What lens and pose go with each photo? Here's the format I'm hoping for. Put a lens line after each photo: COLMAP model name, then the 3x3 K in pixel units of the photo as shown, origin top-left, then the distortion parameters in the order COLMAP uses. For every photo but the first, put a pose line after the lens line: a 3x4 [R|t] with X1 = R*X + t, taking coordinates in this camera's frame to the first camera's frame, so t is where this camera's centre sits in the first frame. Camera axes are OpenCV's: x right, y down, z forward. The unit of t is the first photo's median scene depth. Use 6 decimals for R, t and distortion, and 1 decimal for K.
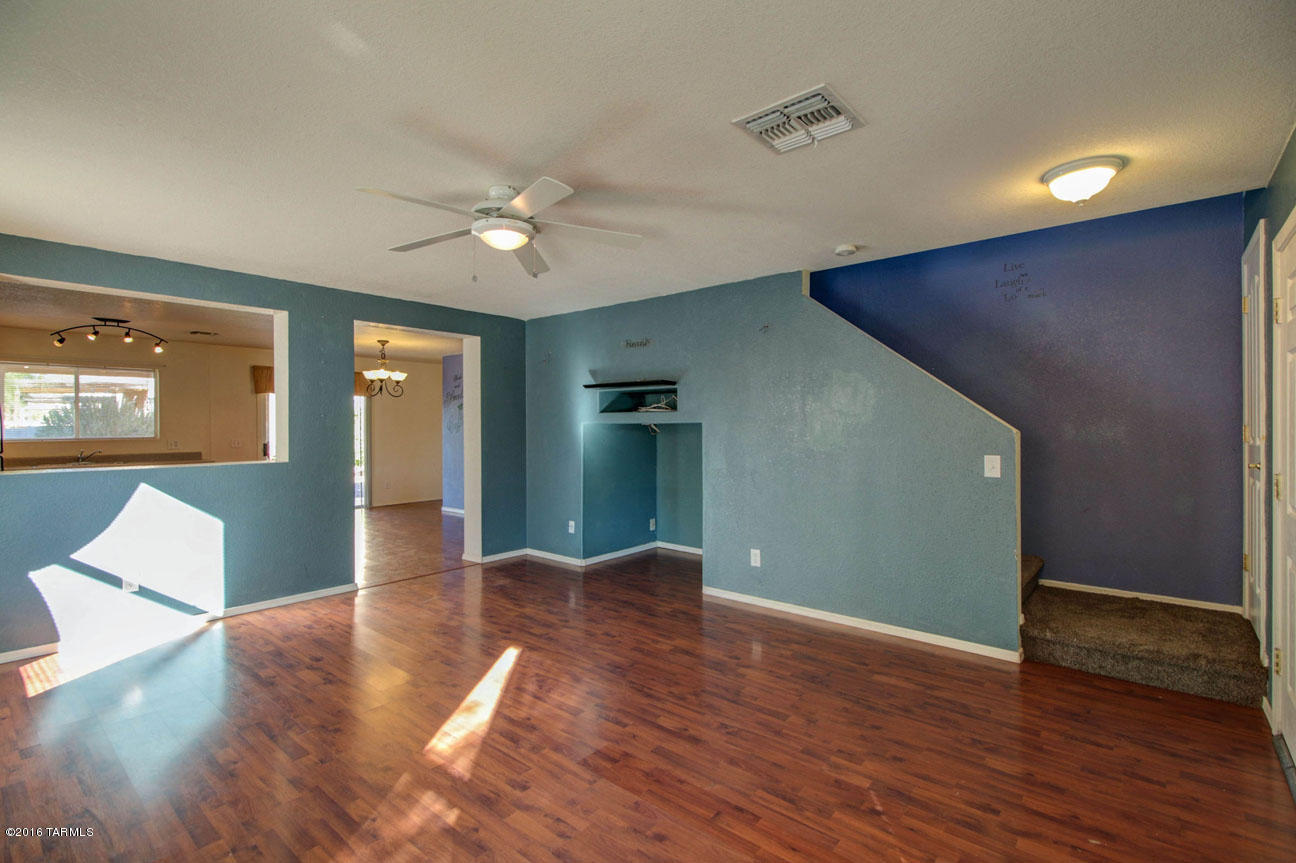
lens RADIAL K [[594.3, 0, 653.4], [0, 594.3, 449.3], [0, 0, 1]] dist [0.024978, -0.010622]
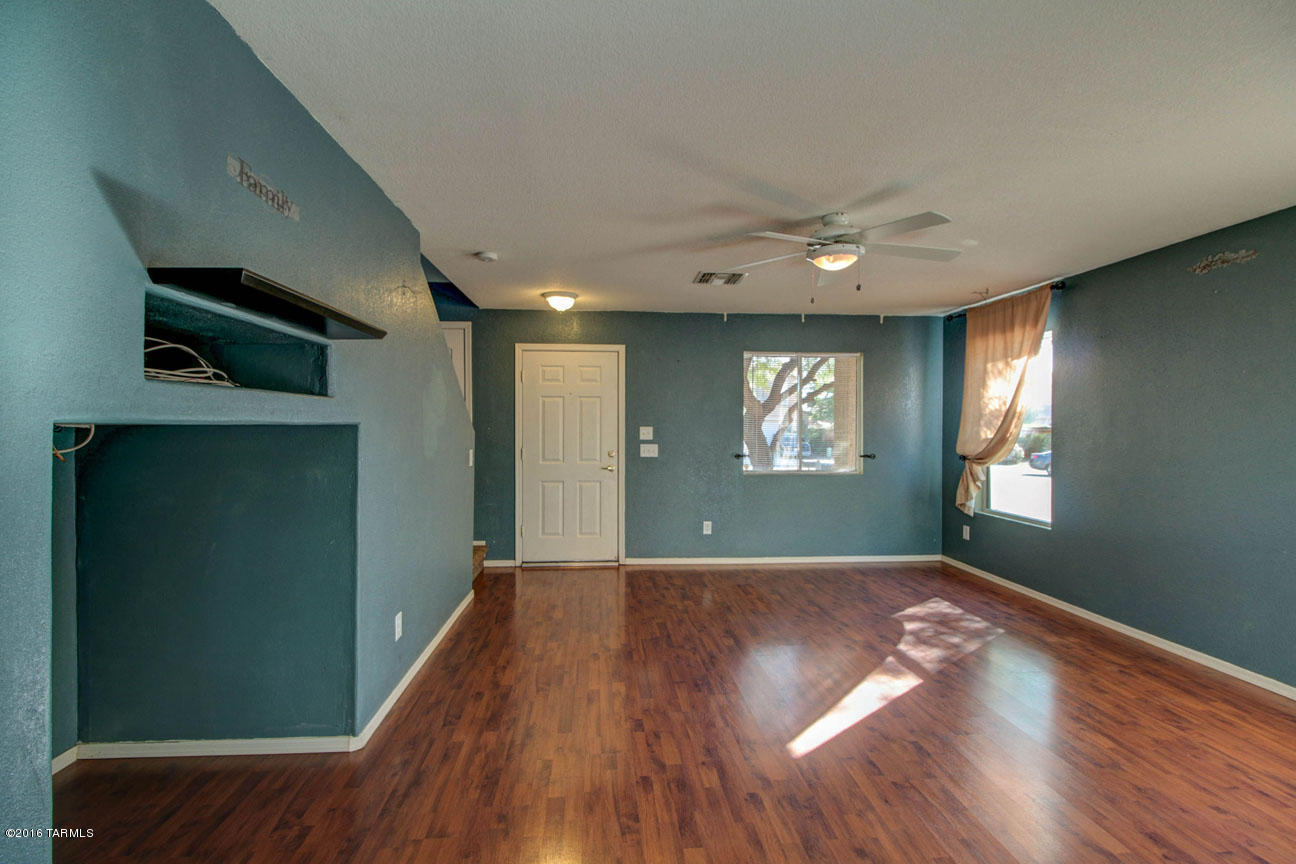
lens RADIAL K [[594.3, 0, 652.2], [0, 594.3, 436.6], [0, 0, 1]] dist [0.024978, -0.010622]
pose [[-0.705313, -0.012759, 0.708781, -0.612176], [0.032025, 0.998244, 0.049838, -0.065183], [-0.708172, 0.057850, -0.703666, 1.544081]]
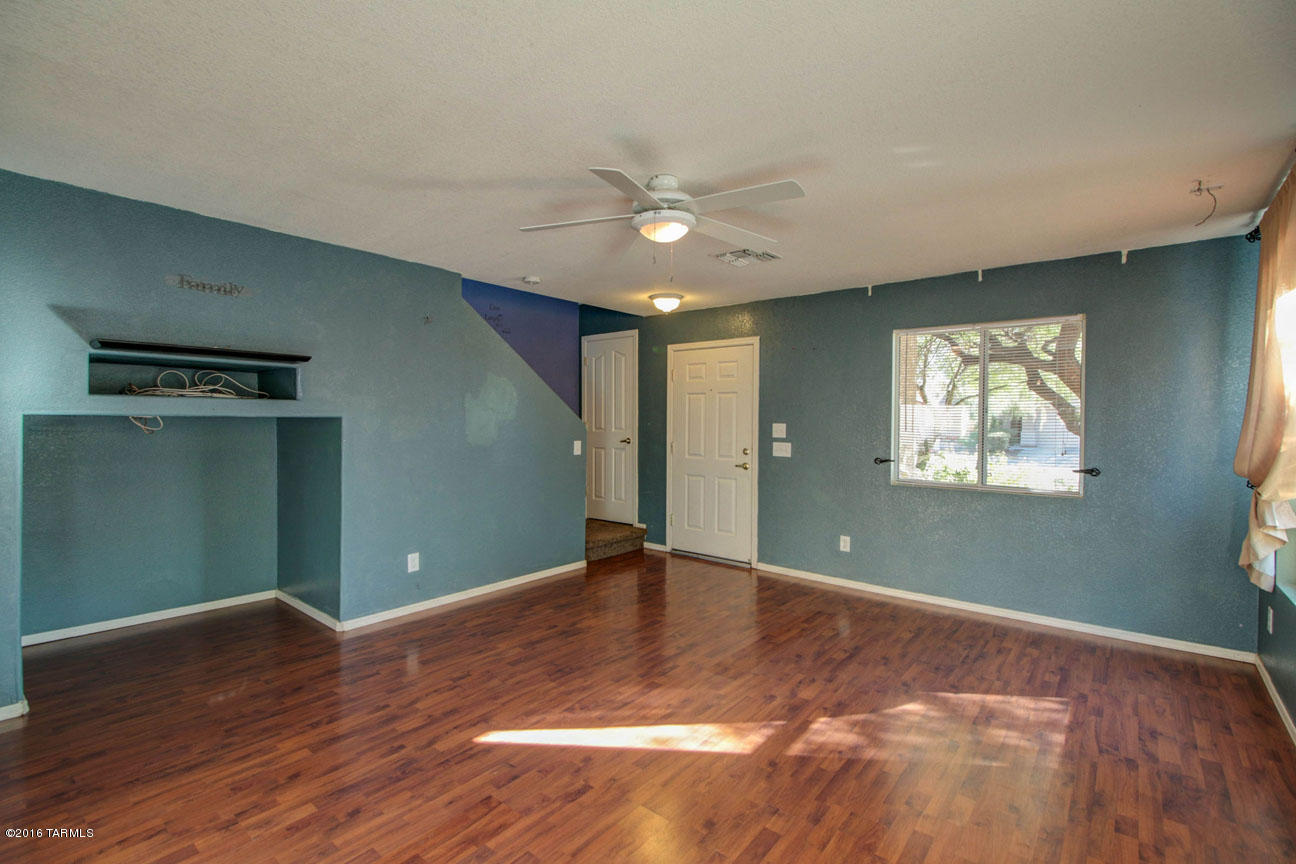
lens RADIAL K [[594.3, 0, 643.5], [0, 594.3, 435.9], [0, 0, 1]] dist [0.024978, -0.010622]
pose [[-0.012395, -0.023080, 0.999657, -0.933754], [0.036952, 0.999040, 0.023524, -0.029034], [-0.999240, 0.037230, -0.011530, 0.789806]]
